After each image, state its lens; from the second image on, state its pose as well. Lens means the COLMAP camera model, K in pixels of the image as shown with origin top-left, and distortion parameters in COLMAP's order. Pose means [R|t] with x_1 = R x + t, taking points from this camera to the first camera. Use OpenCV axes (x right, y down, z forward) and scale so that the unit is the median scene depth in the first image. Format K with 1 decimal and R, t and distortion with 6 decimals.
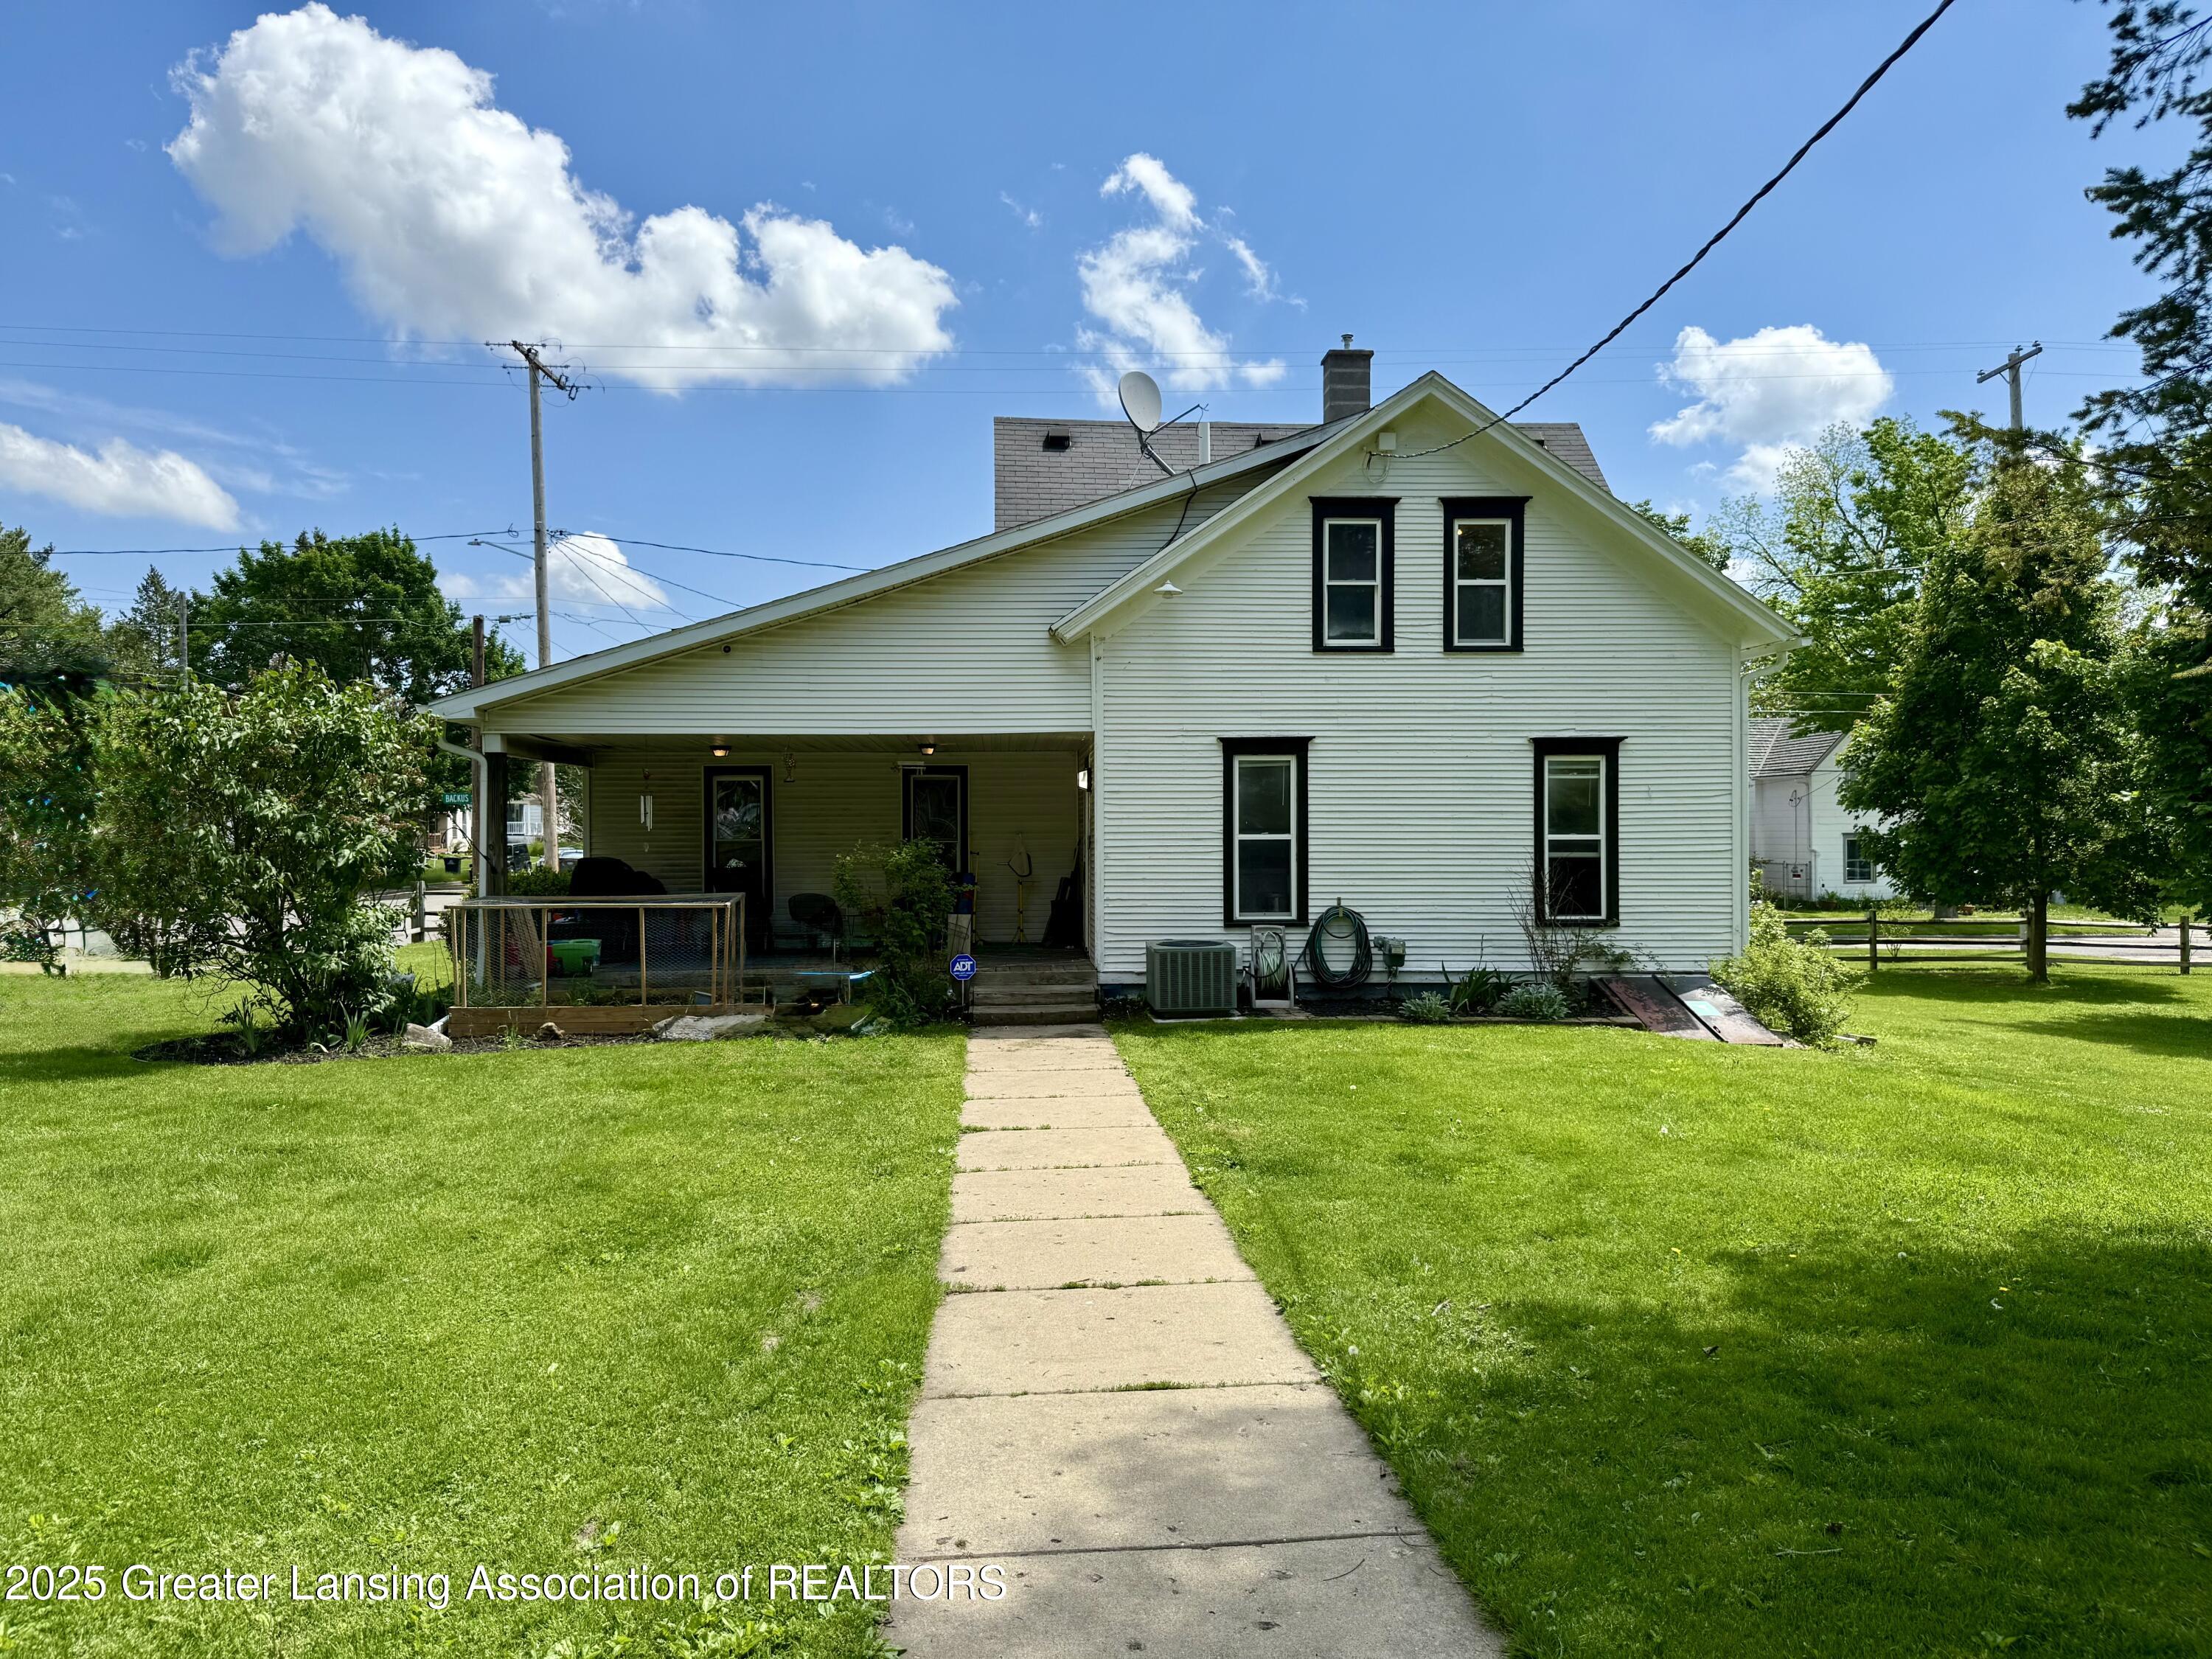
lens RADIAL K [[1441.9, 0, 1100.1], [0, 1441.9, 834.4], [0, 0, 1]] dist [0.025077, -0.000369]
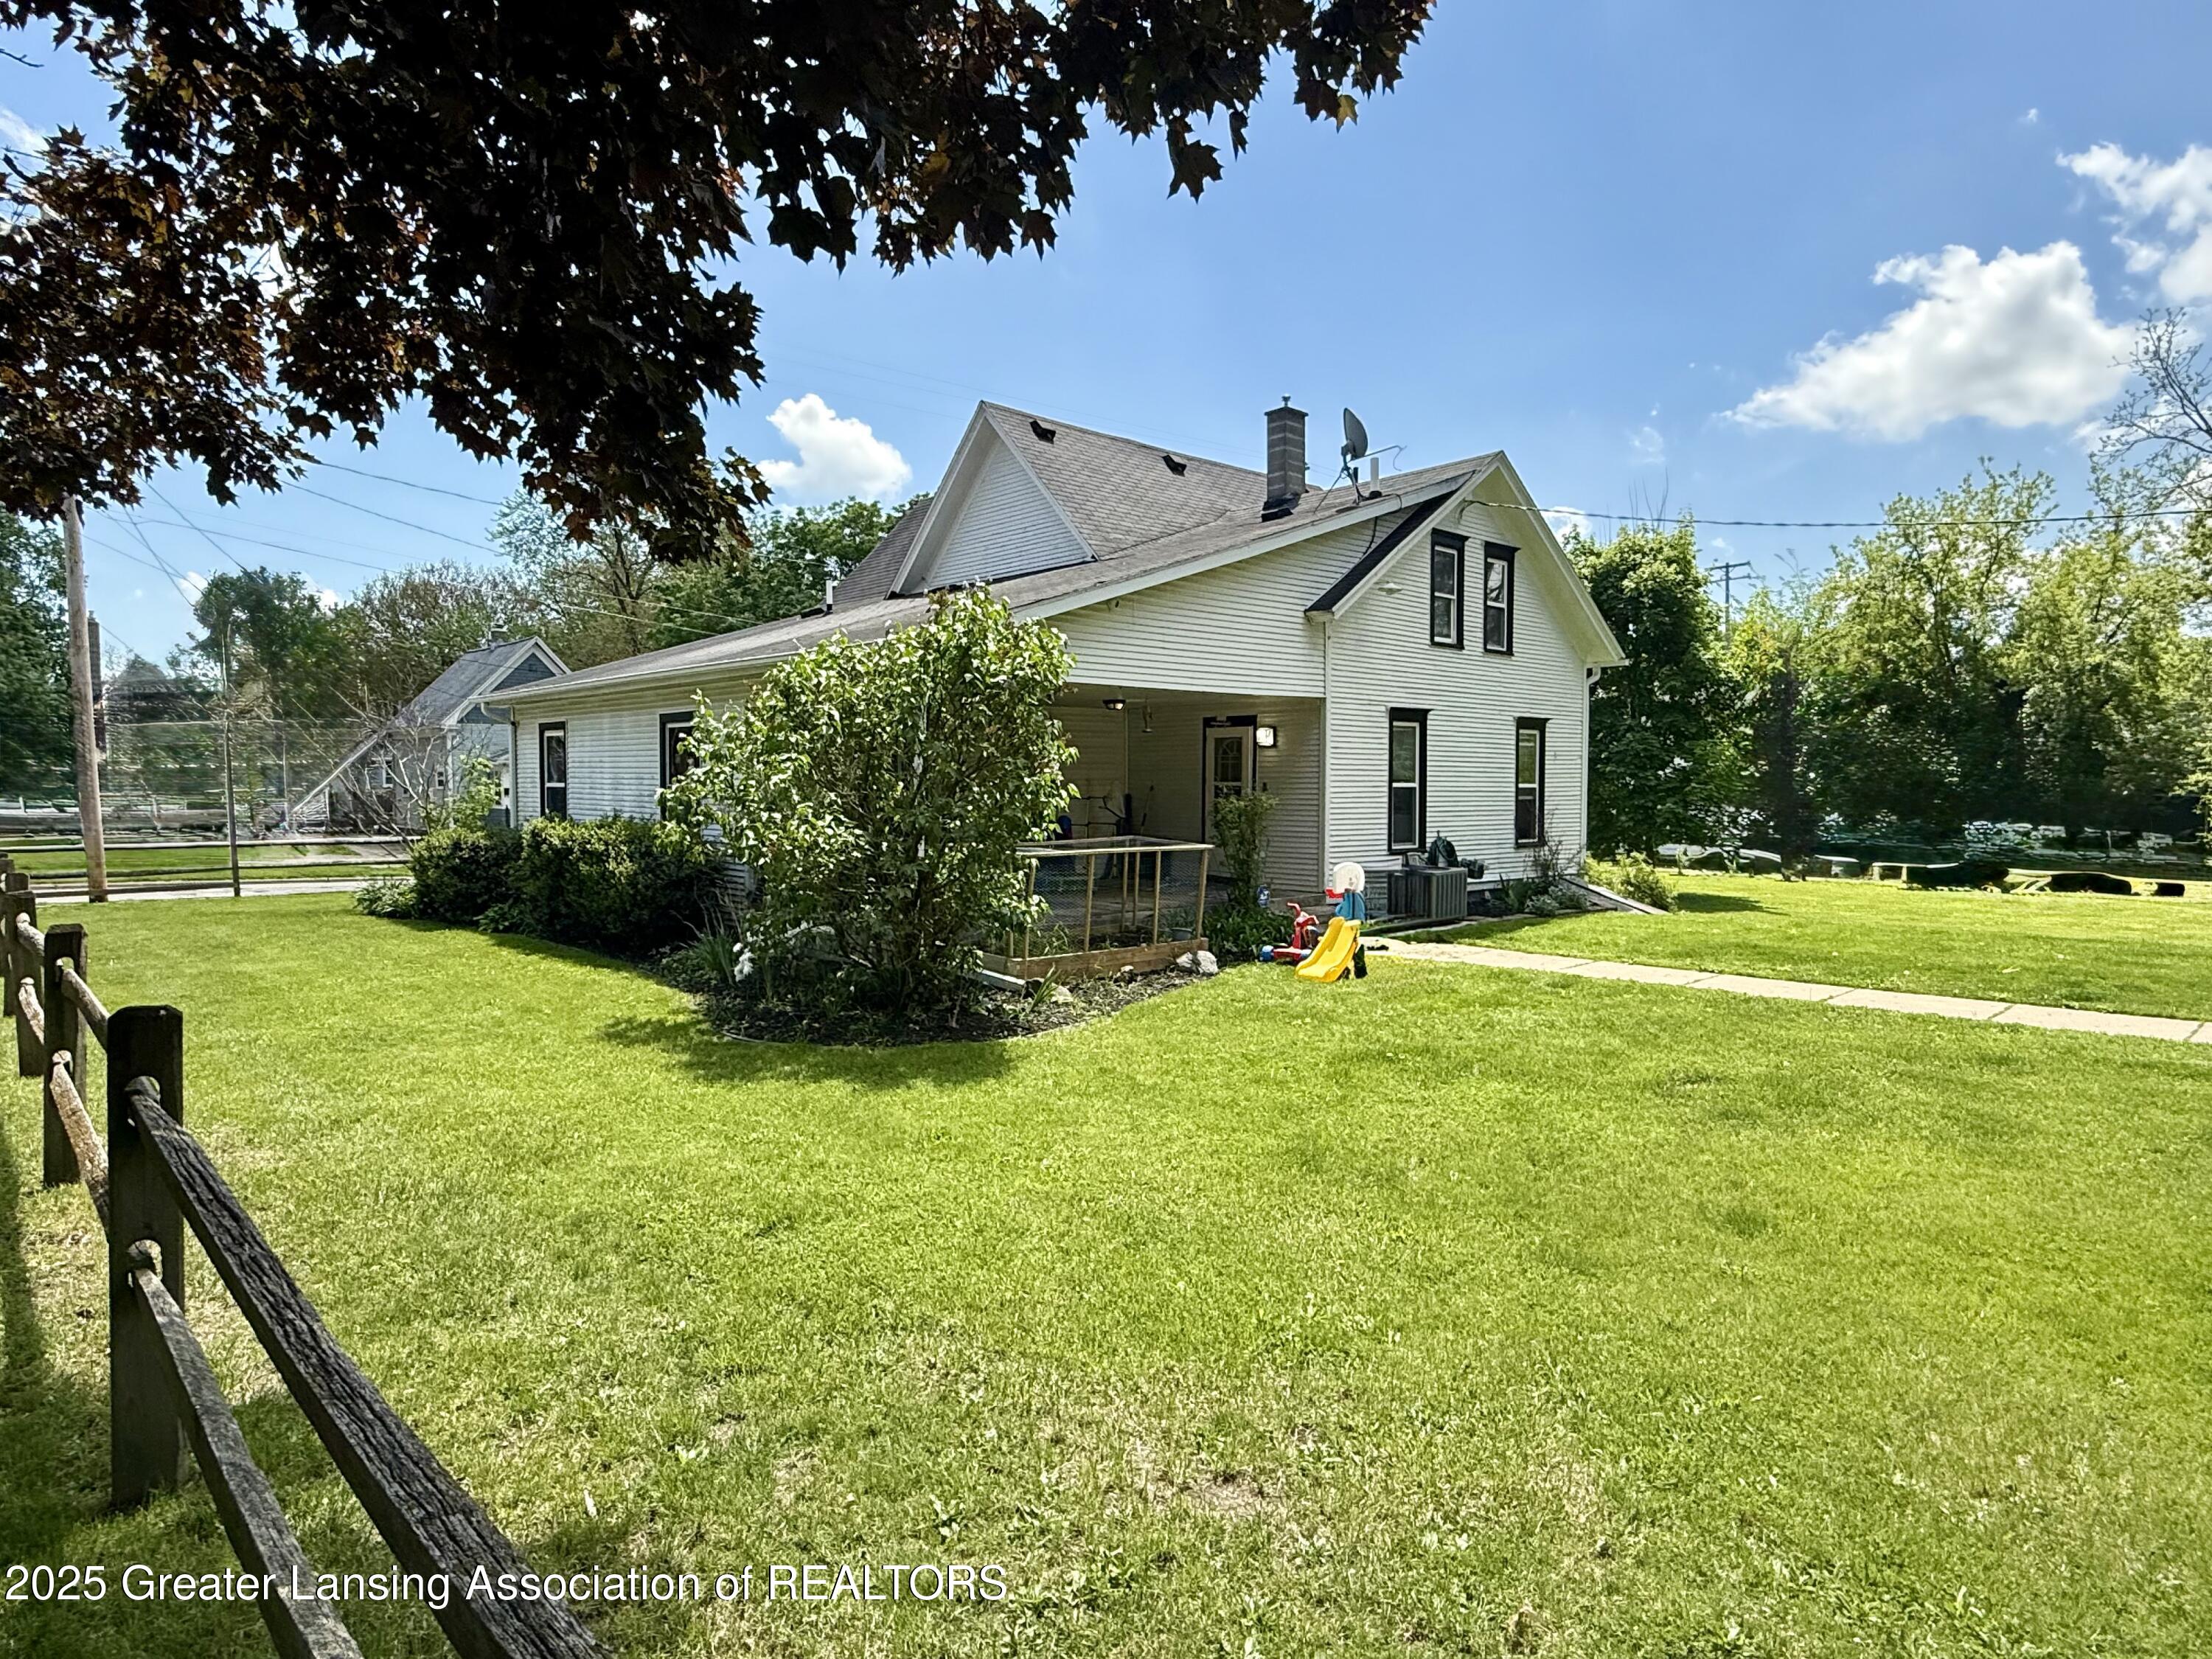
lens RADIAL K [[1248.3, 0, 1099.0], [0, 1248.3, 807.3], [0, 0, 1]] dist [-0.014748, -0.001850]
pose [[0.767574, -0.008115, 0.640910, -0.818476], [0.003524, 0.999958, 0.008442, 0.011827], [-0.640951, -0.004221, 0.767570, 0.315296]]
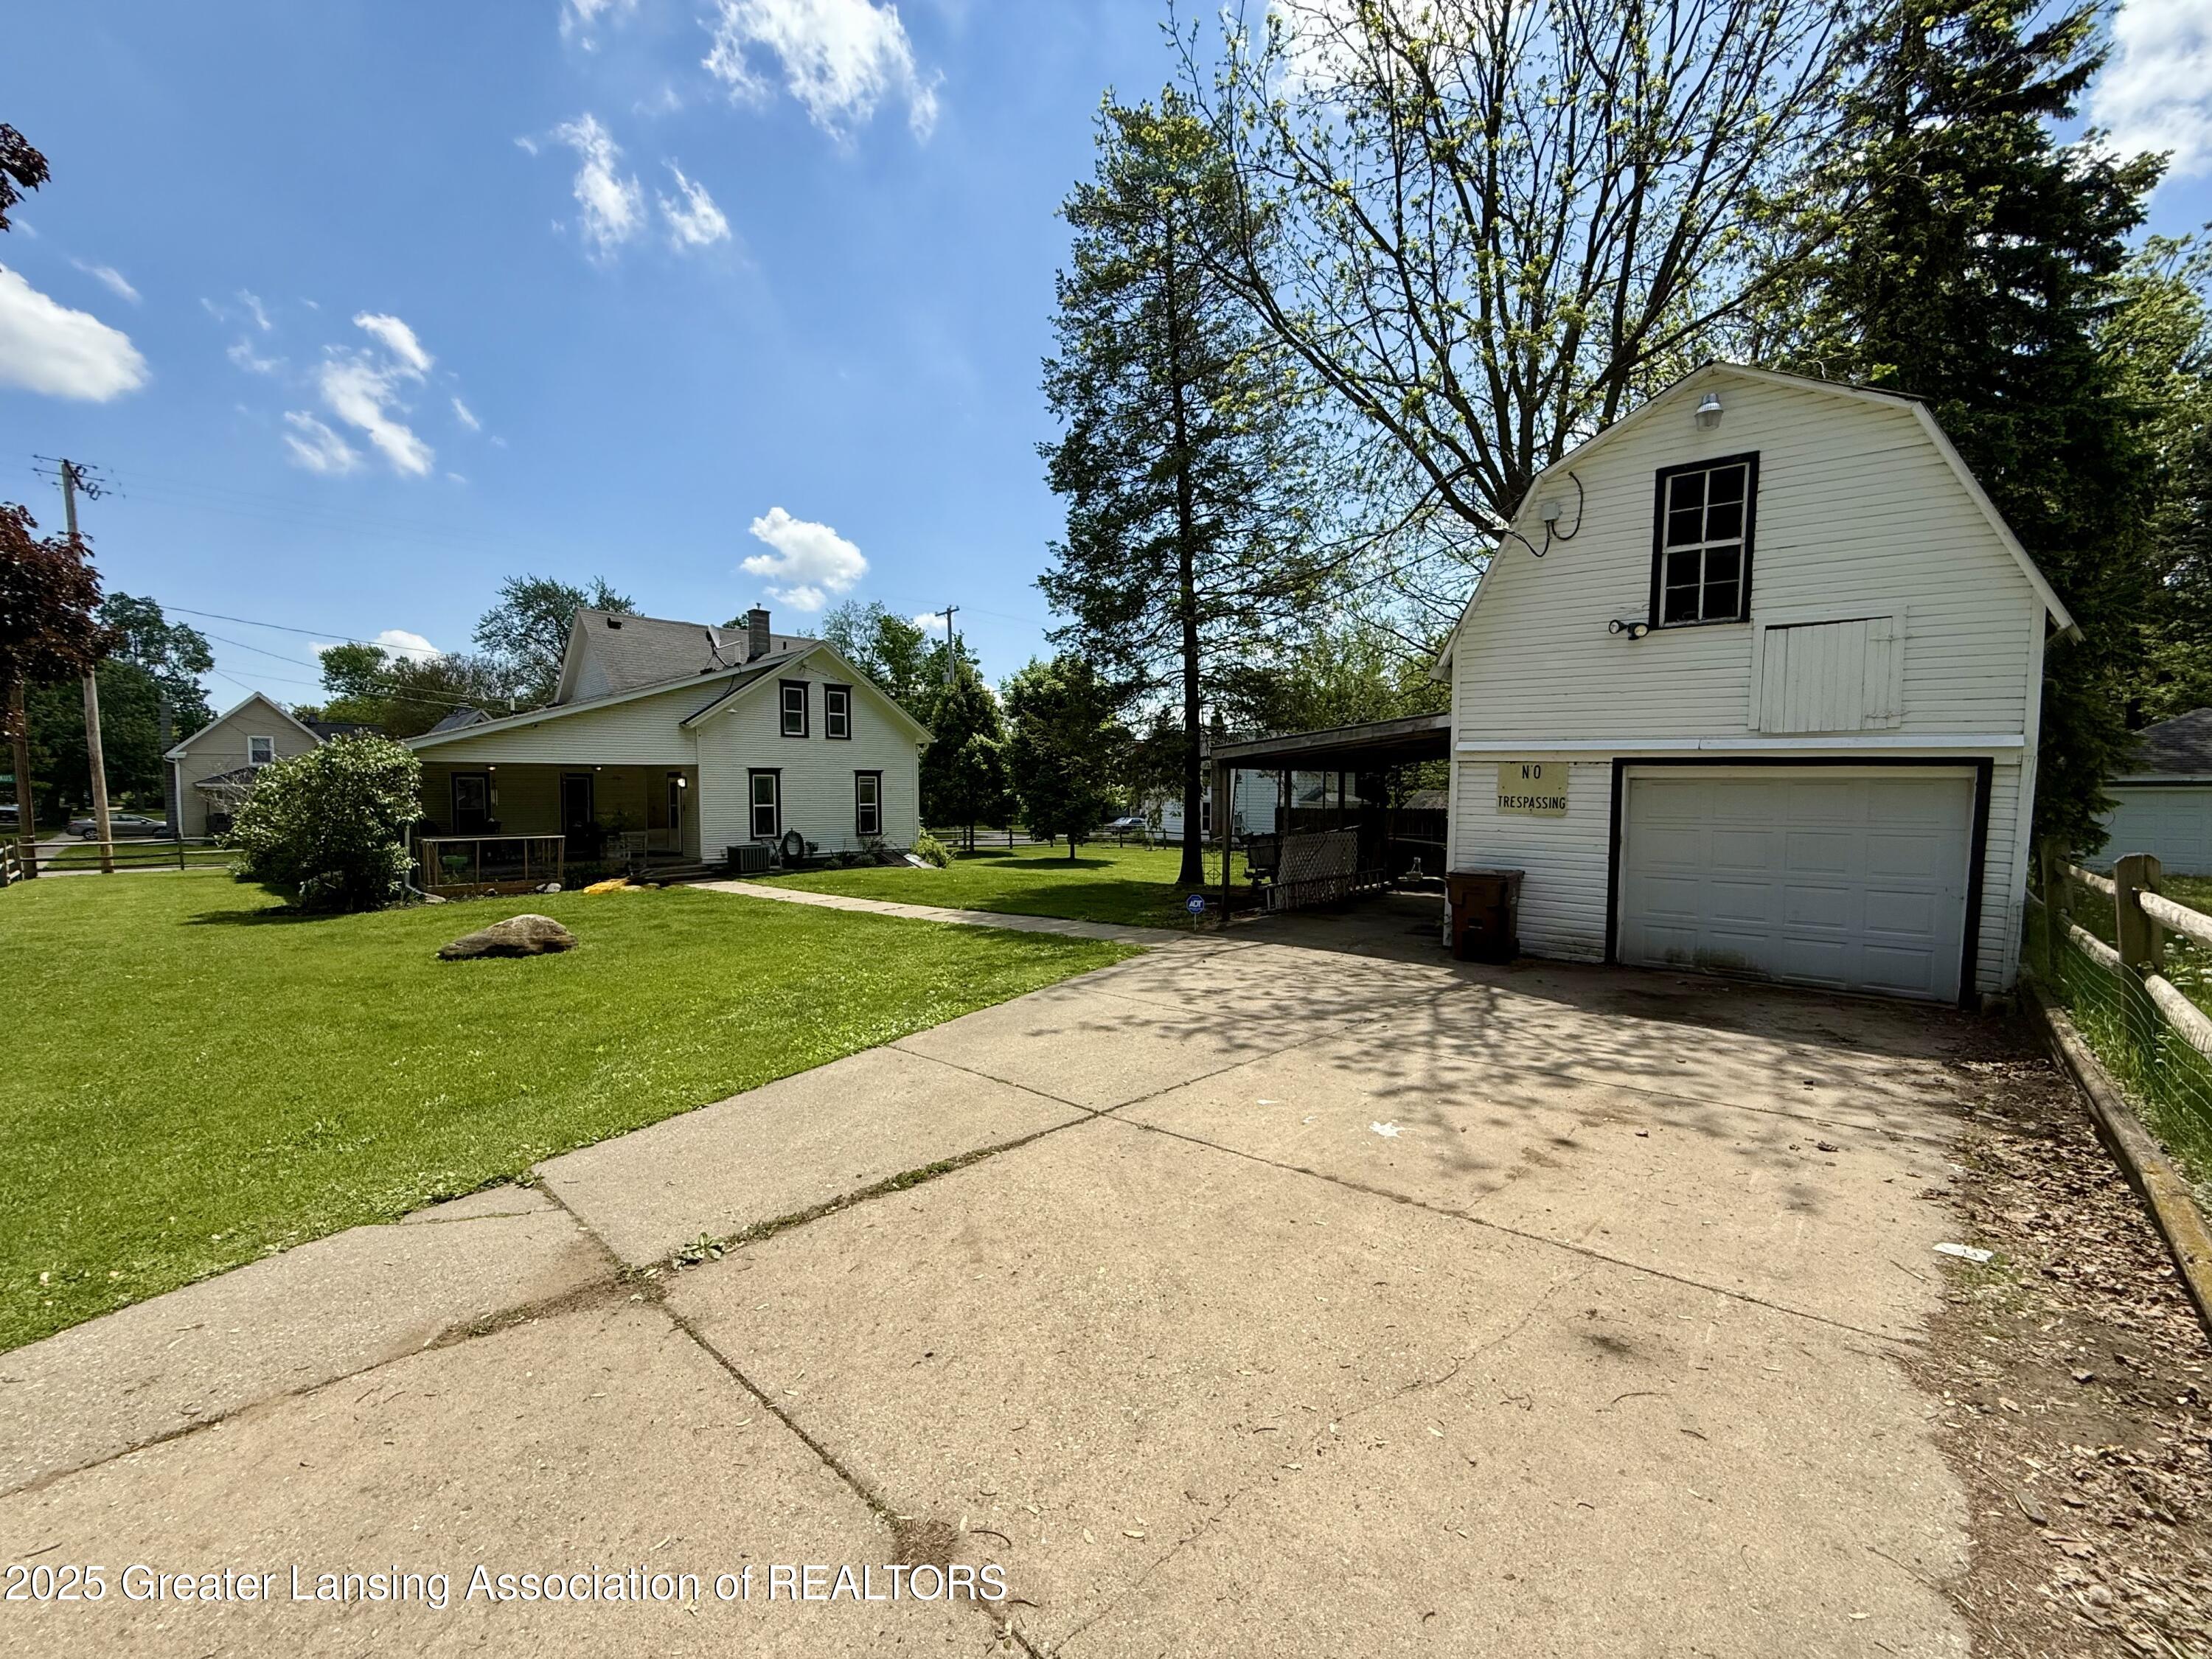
lens RADIAL K [[876.1, 0, 1099.9], [0, 876.1, 835.4], [0, 0, 1]] dist [-0.003843, -0.000237]
pose [[0.723140, -0.035211, 0.689804, -0.555219], [0.010853, 0.999156, 0.039625, -0.000531], [-0.690617, -0.021168, 0.722911, -0.597177]]
